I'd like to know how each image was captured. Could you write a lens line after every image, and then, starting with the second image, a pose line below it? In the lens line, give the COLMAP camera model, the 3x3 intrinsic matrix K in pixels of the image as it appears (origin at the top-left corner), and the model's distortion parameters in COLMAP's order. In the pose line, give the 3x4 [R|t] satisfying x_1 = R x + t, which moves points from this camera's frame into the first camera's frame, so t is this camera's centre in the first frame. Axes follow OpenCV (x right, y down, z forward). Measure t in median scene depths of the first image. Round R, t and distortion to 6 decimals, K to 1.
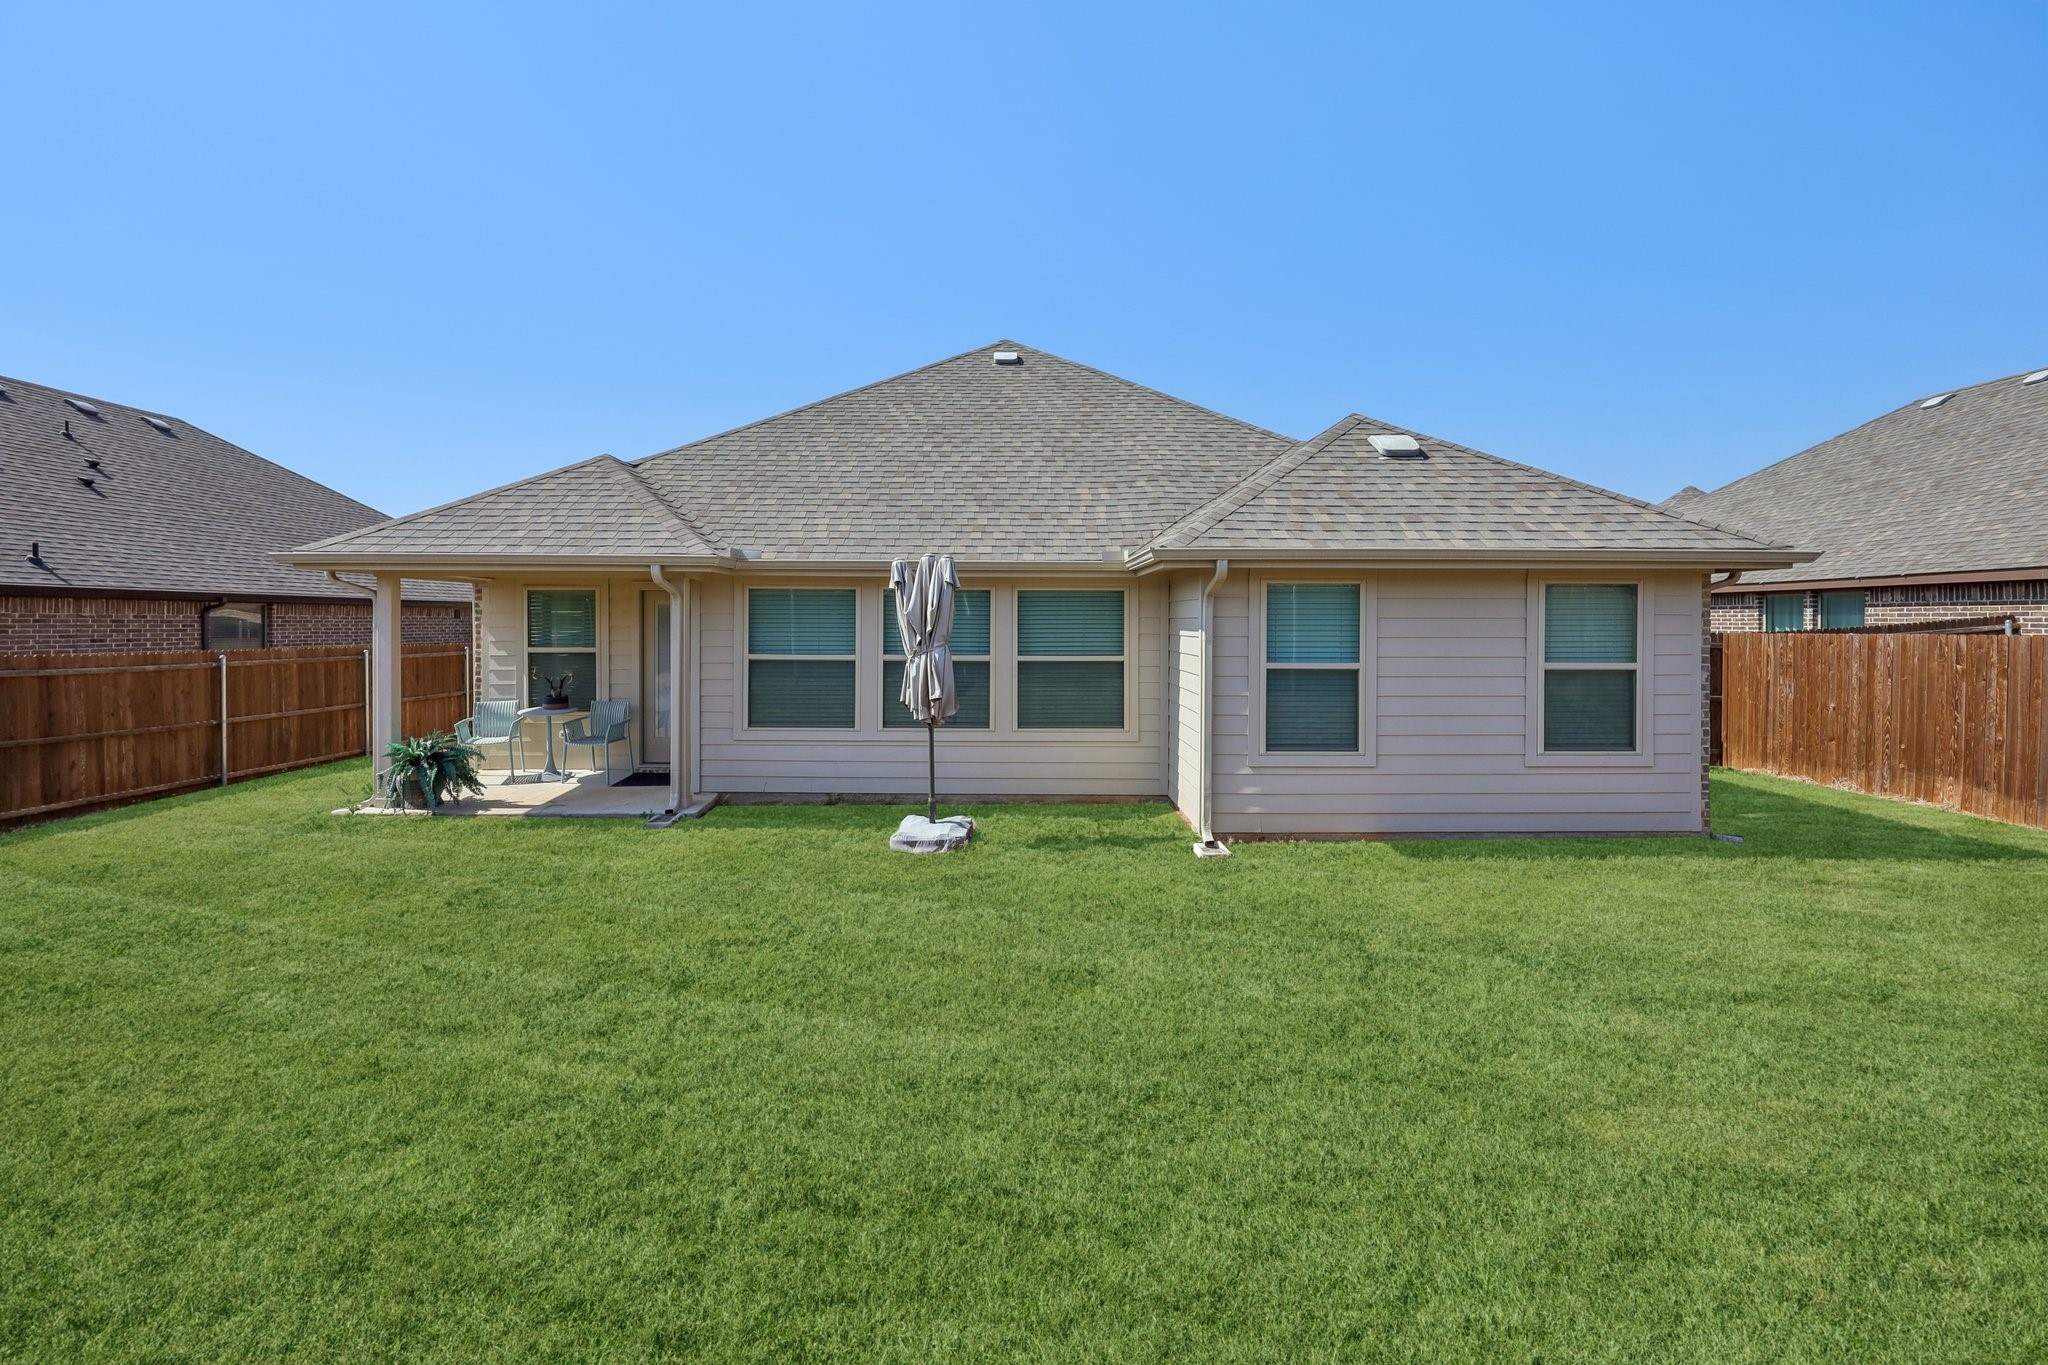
lens RADIAL K [[869.6, 0, 1023.2], [0, 869.6, 629.0], [0, 0, 1]] dist [-0.014330, -0.000163]
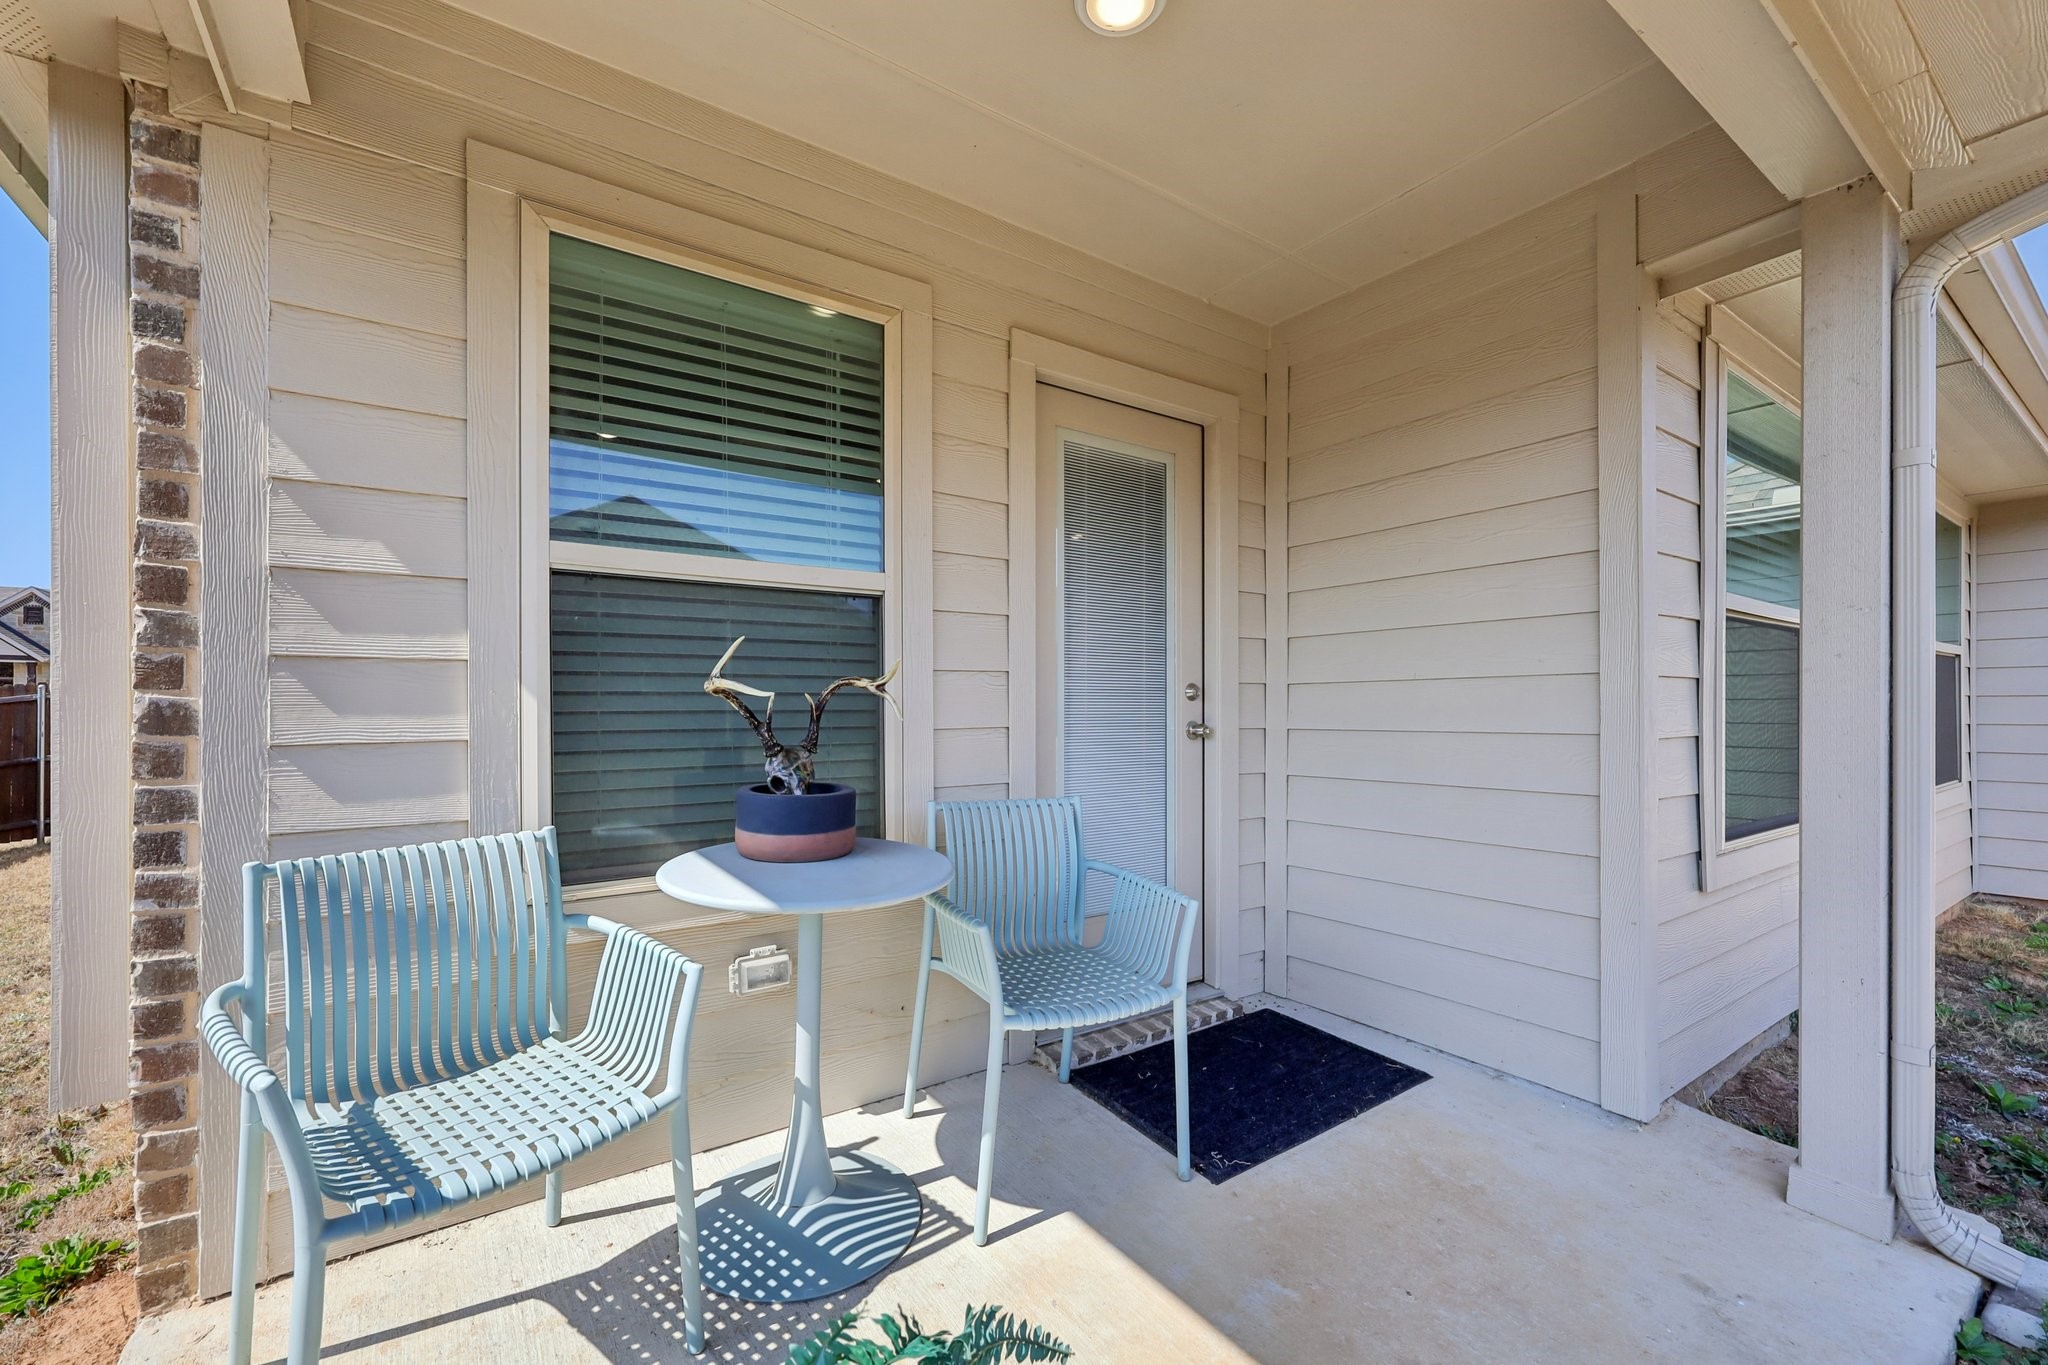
lens RADIAL K [[835.0, 0, 1029.9], [0, 835.0, 709.1], [0, 0, 1]] dist [-0.000306, -0.000076]
pose [[0.819658, -0.004985, 0.572832, -0.775466], [0.008274, 0.999961, -0.003137, 0.077168], [-0.572794, 0.007311, 0.819667, 1.040360]]
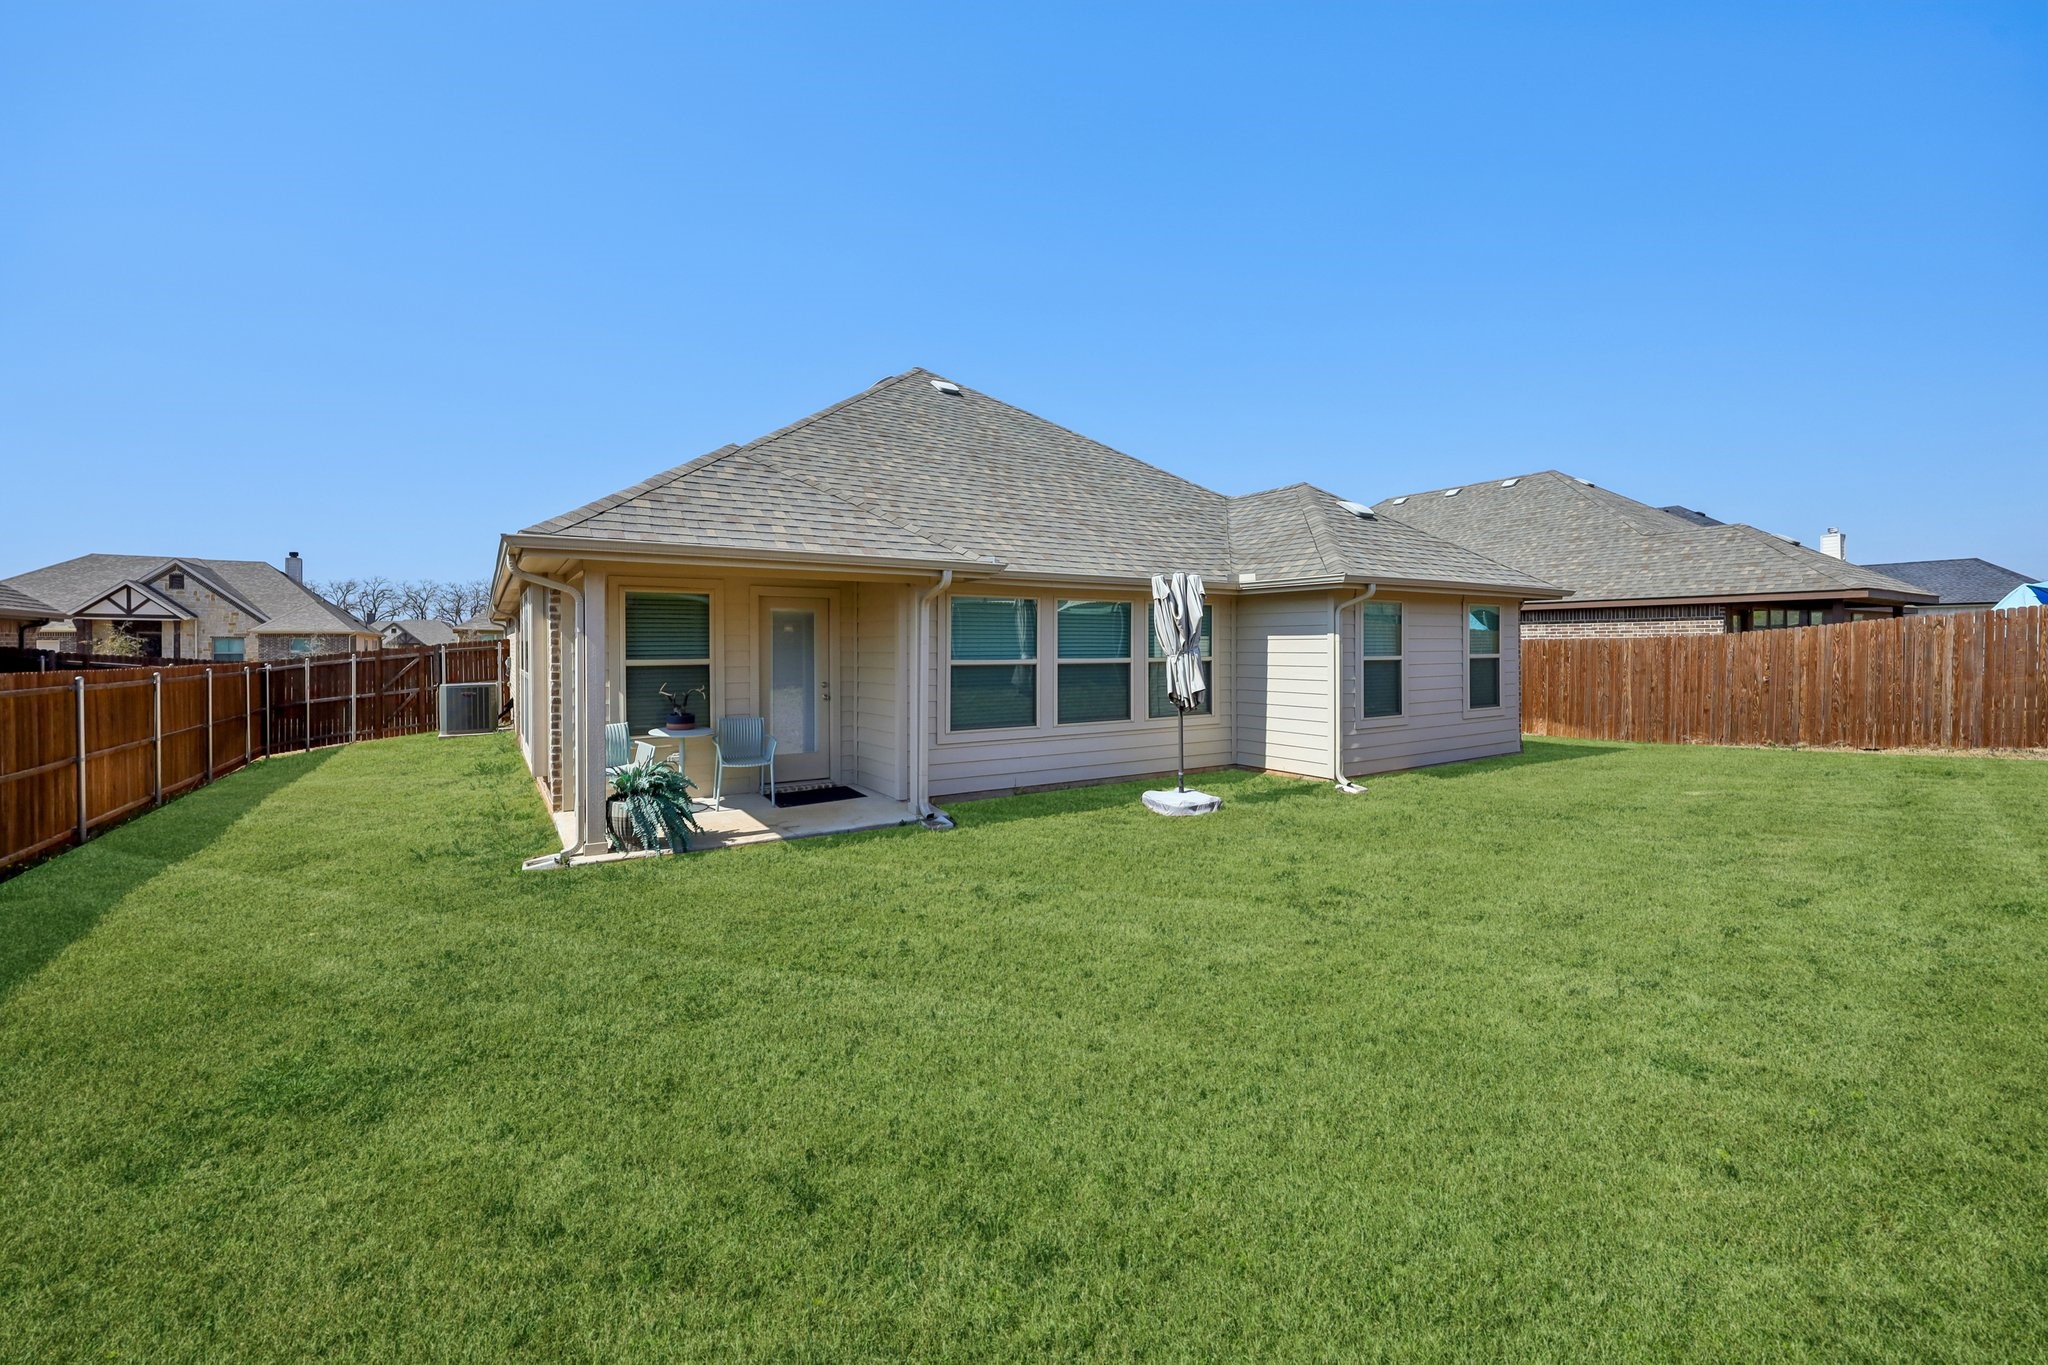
lens RADIAL K [[831.6, 0, 1020.2], [0, 831.6, 655.4], [0, 0, 1]] dist [0.000346, -0.000036]
pose [[0.841107, -0.012956, 0.540714, -0.902610], [0.011202, 0.999916, 0.006535, 0.020394], [-0.540753, 0.000561, 0.841181, 0.139834]]
